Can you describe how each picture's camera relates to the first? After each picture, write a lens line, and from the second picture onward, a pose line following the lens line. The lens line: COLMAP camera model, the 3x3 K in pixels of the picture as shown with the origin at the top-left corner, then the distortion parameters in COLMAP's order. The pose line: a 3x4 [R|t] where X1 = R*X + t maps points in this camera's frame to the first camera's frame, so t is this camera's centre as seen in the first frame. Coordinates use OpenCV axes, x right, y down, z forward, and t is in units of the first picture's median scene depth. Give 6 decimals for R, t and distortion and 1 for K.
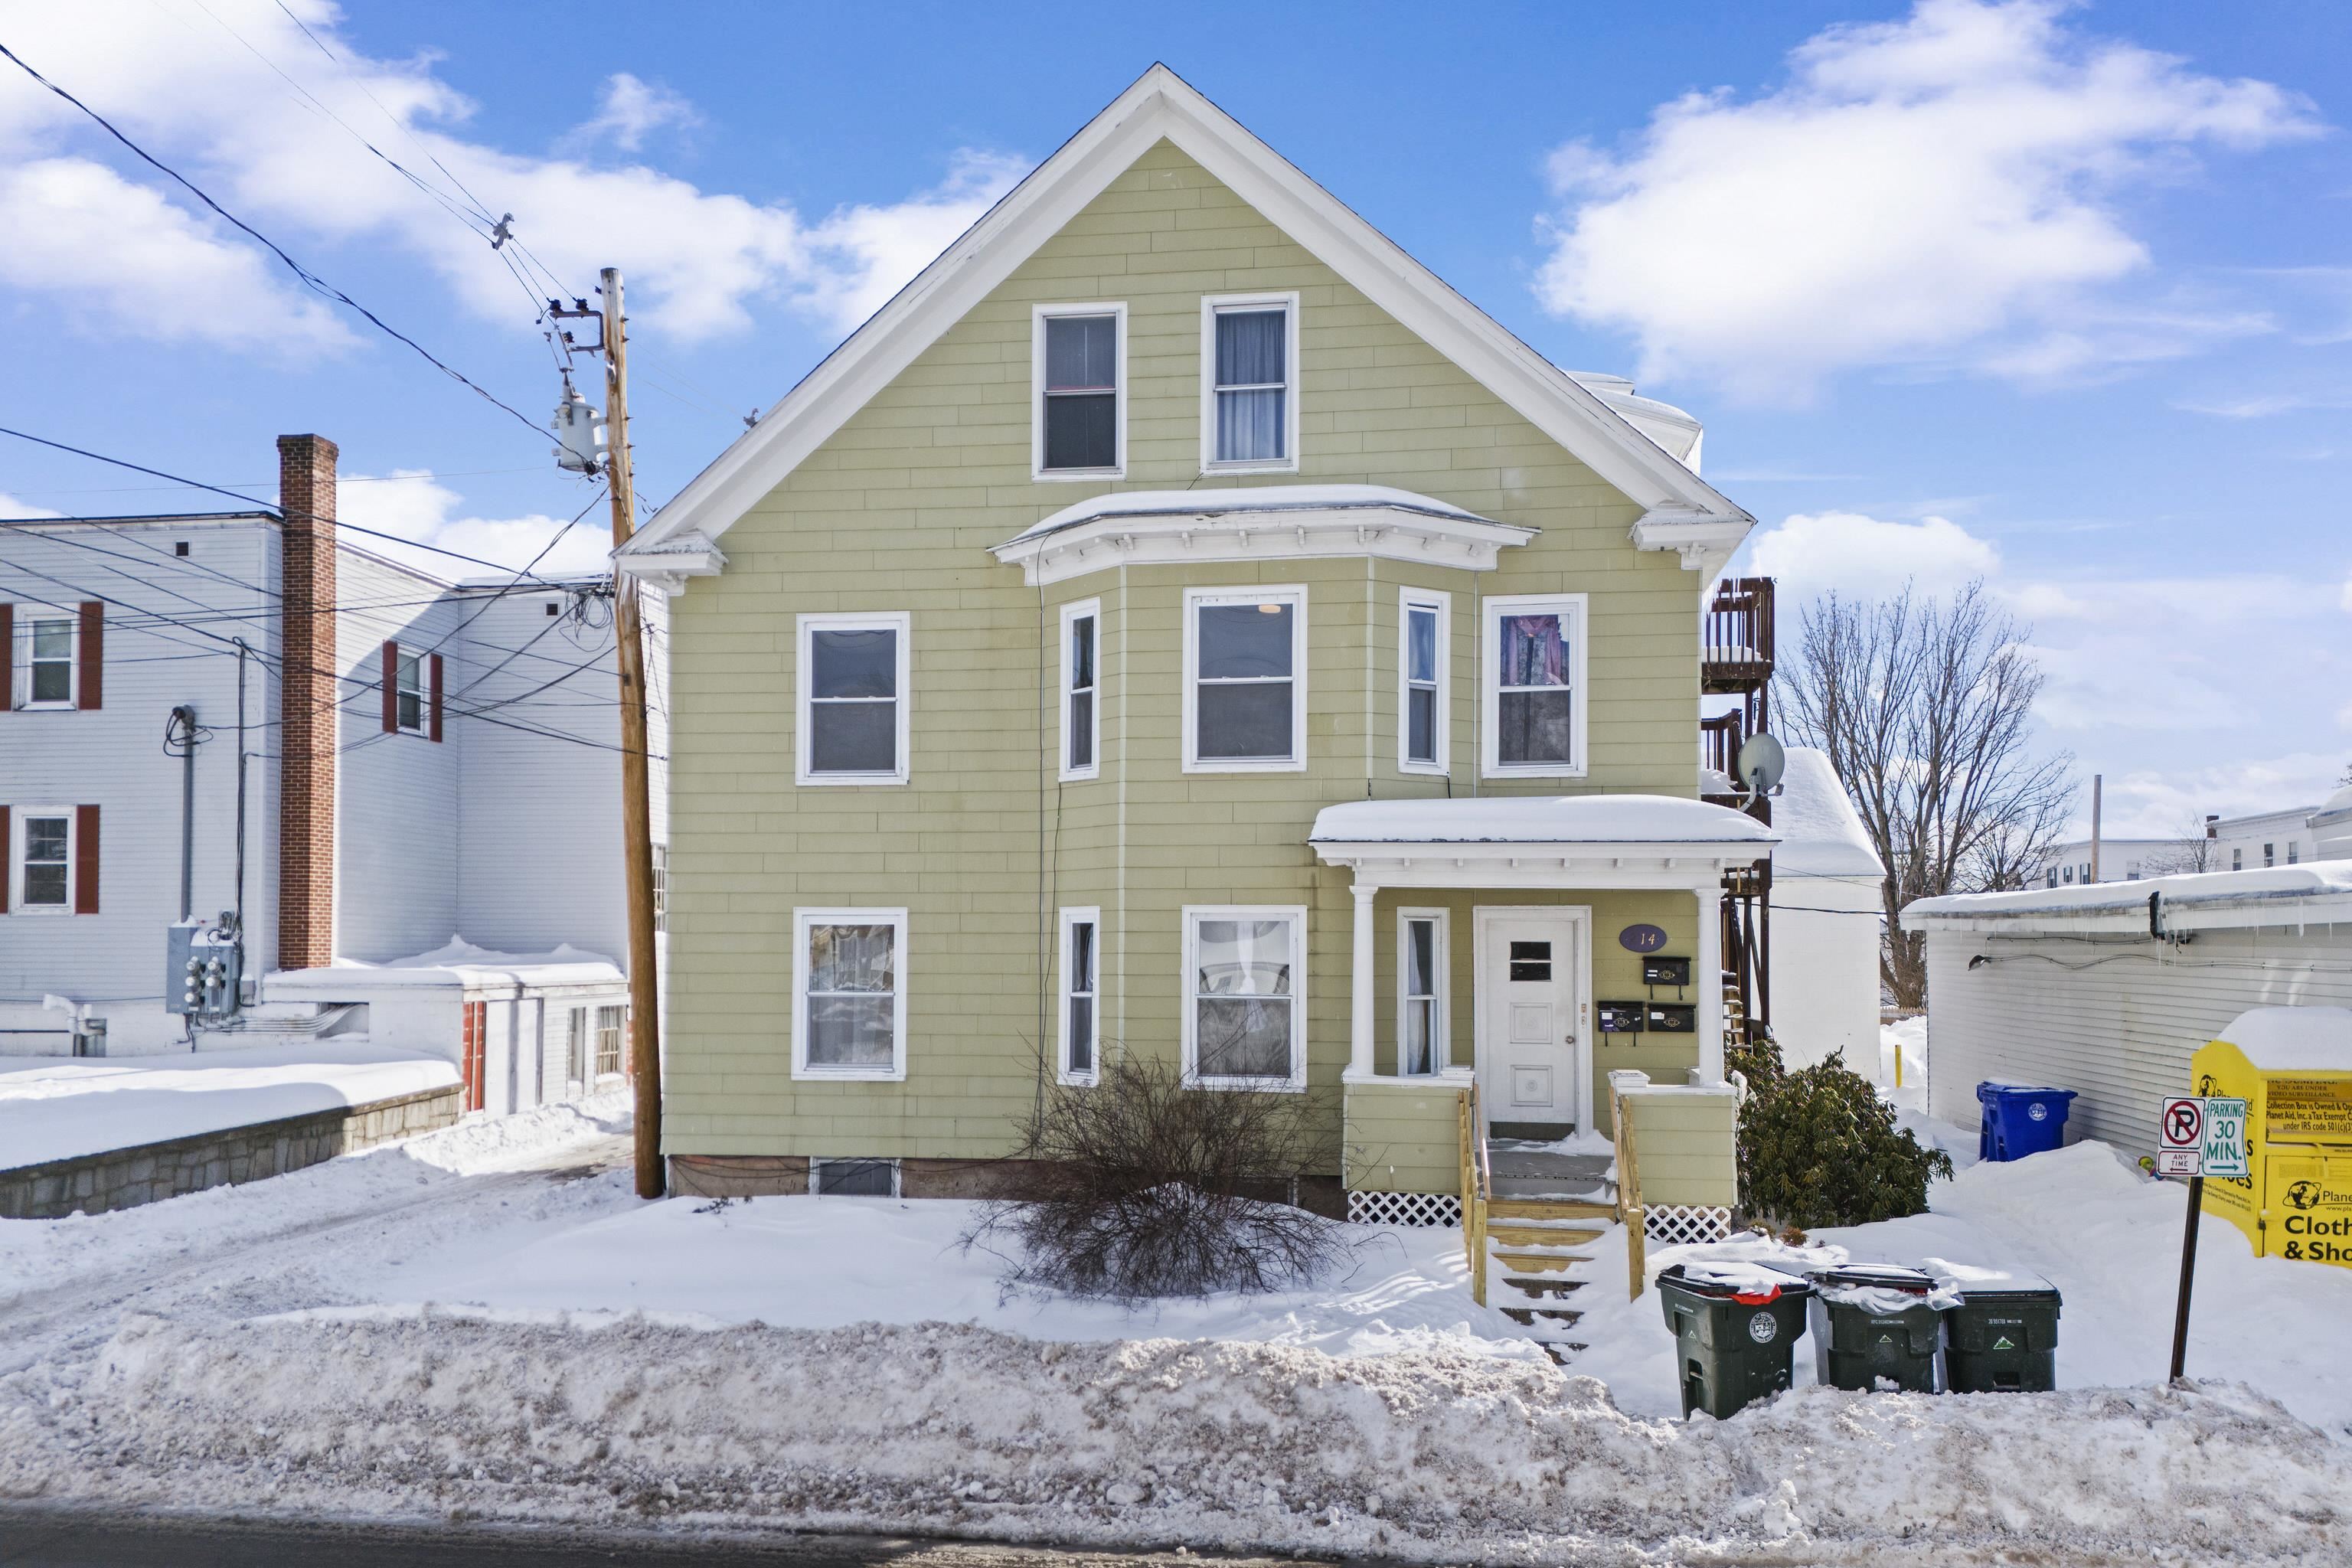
lens RADIAL K [[1867.0, 0, 1185.9], [0, 1867.0, 826.9], [0, 0, 1]] dist [0.087639, -0.096103]
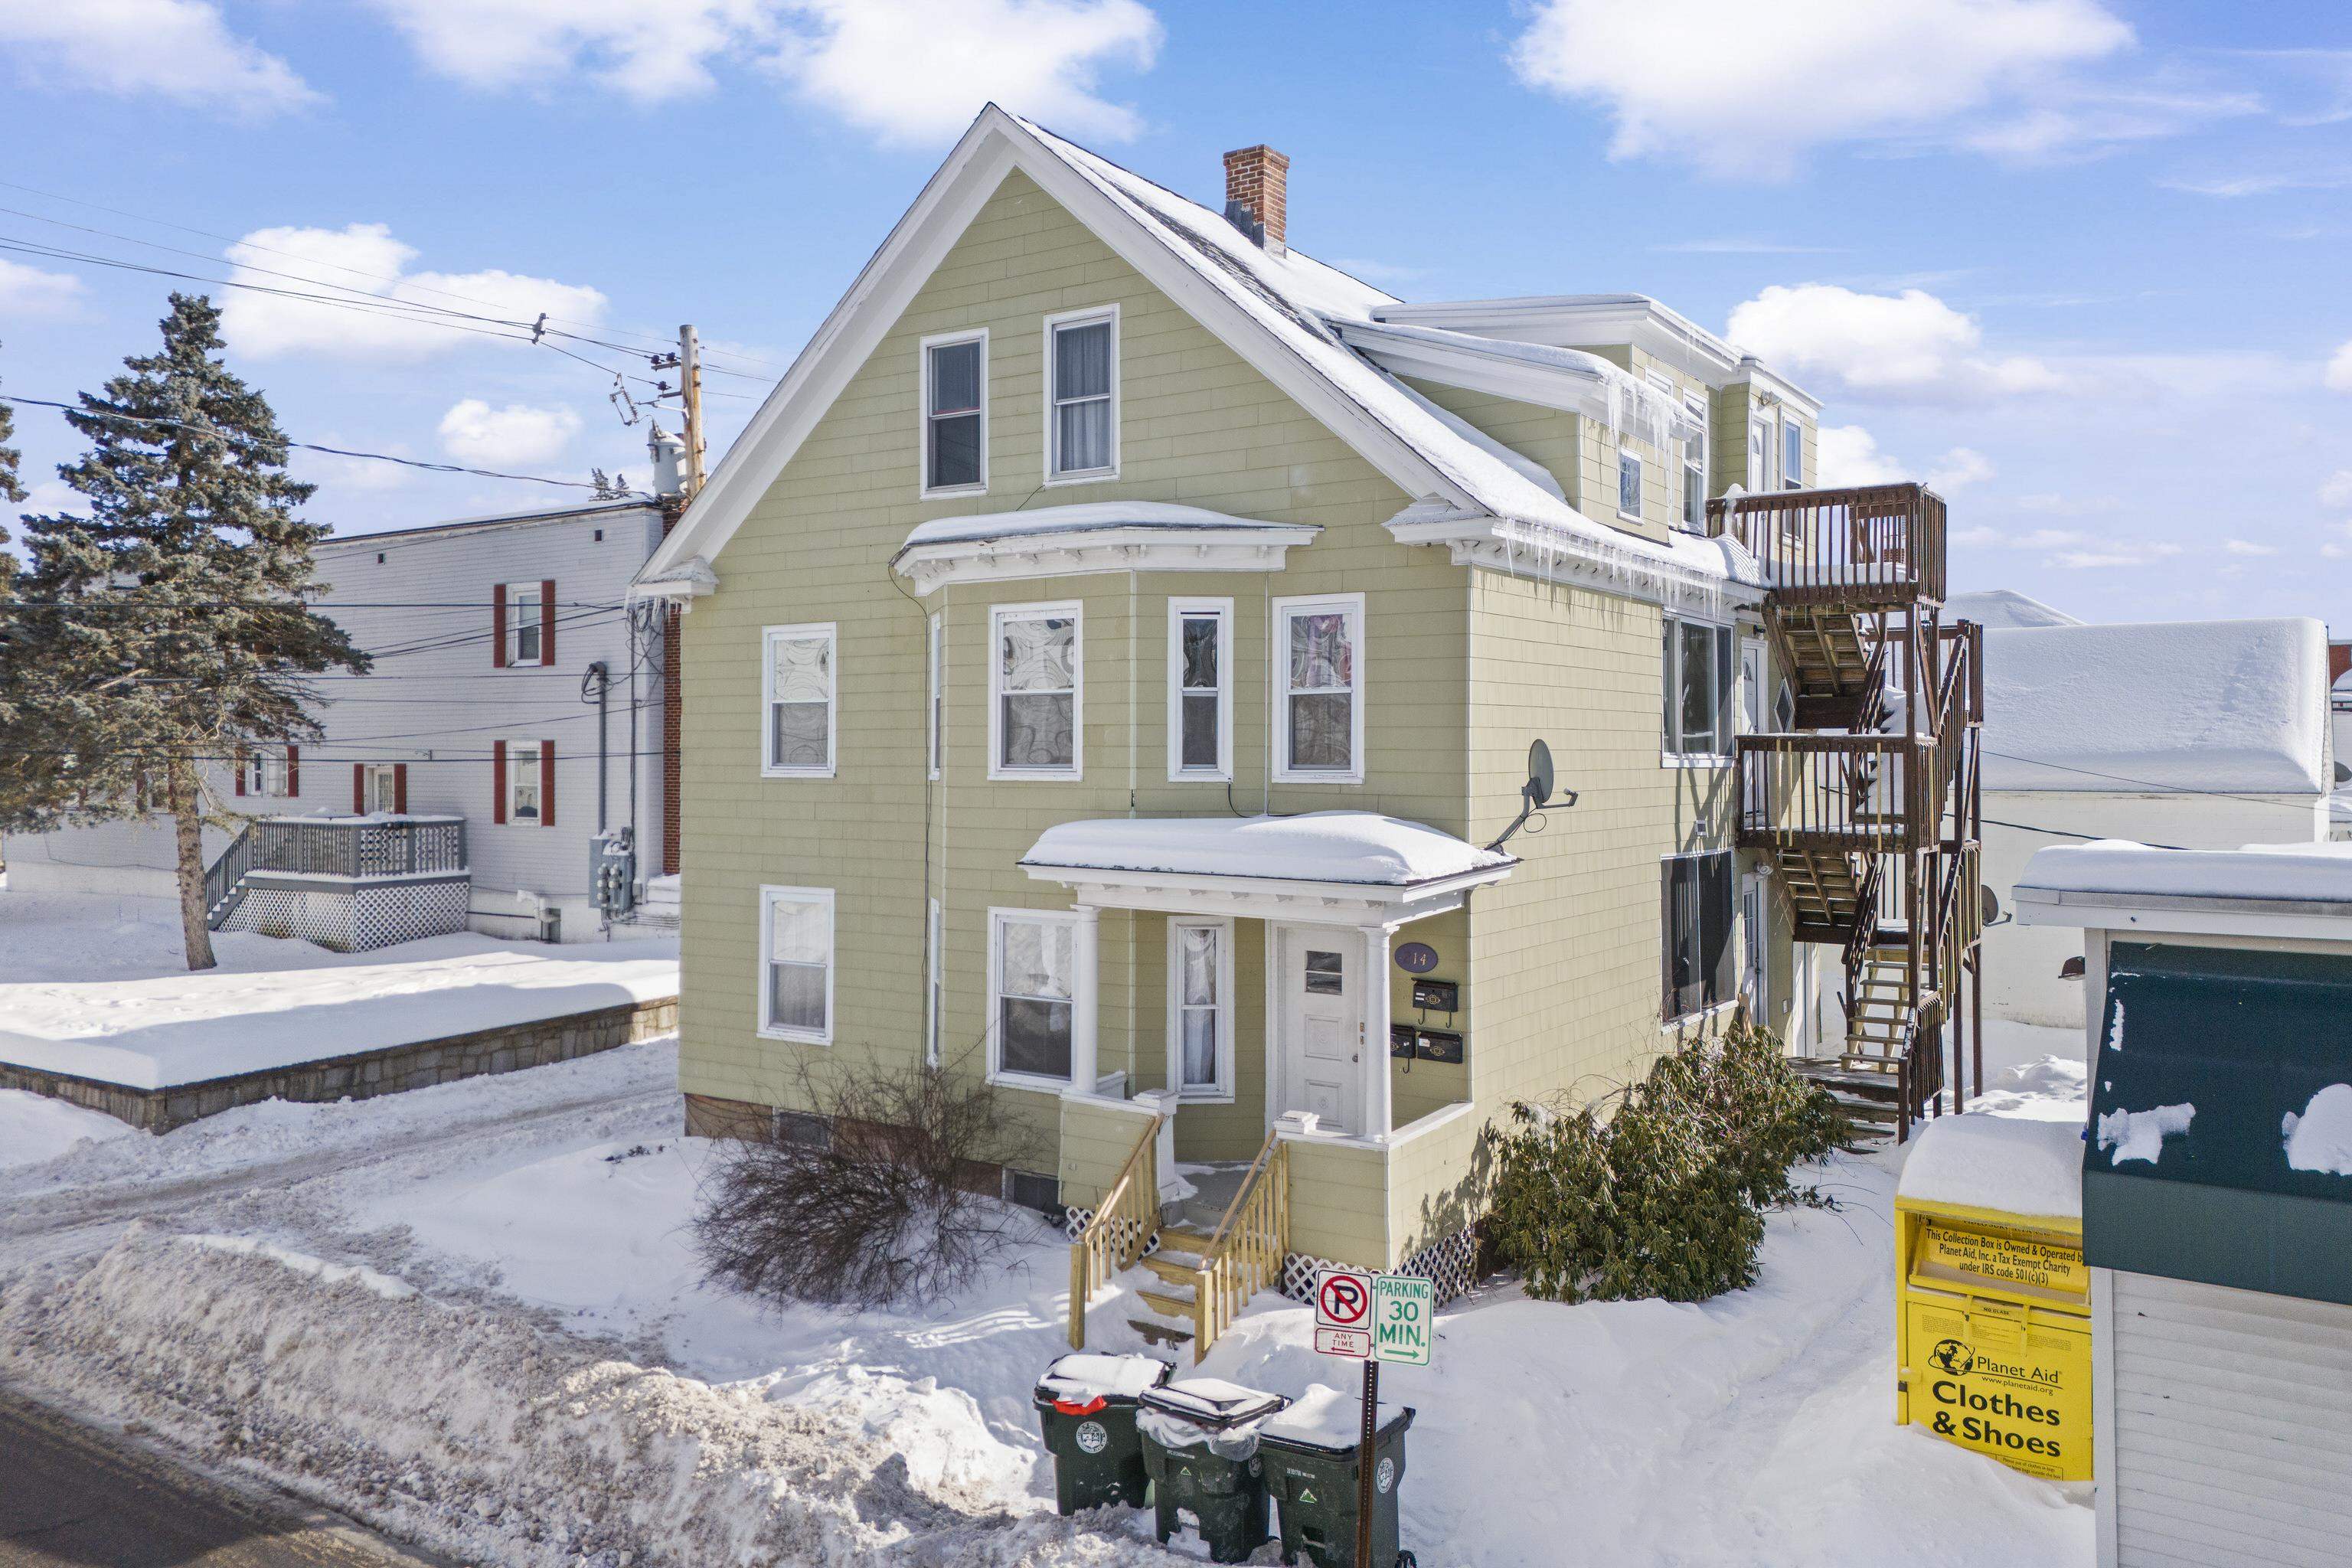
lens RADIAL K [[1846.1, 0, 1103.3], [0, 1846.1, 653.7], [0, 0, 1]] dist [0.091858, -0.084932]
pose [[0.888515, -0.025793, -0.458122, 0.509968], [0.030900, 0.999516, 0.003654, -0.097535], [0.457806, -0.017402, 0.888882, 0.094283]]
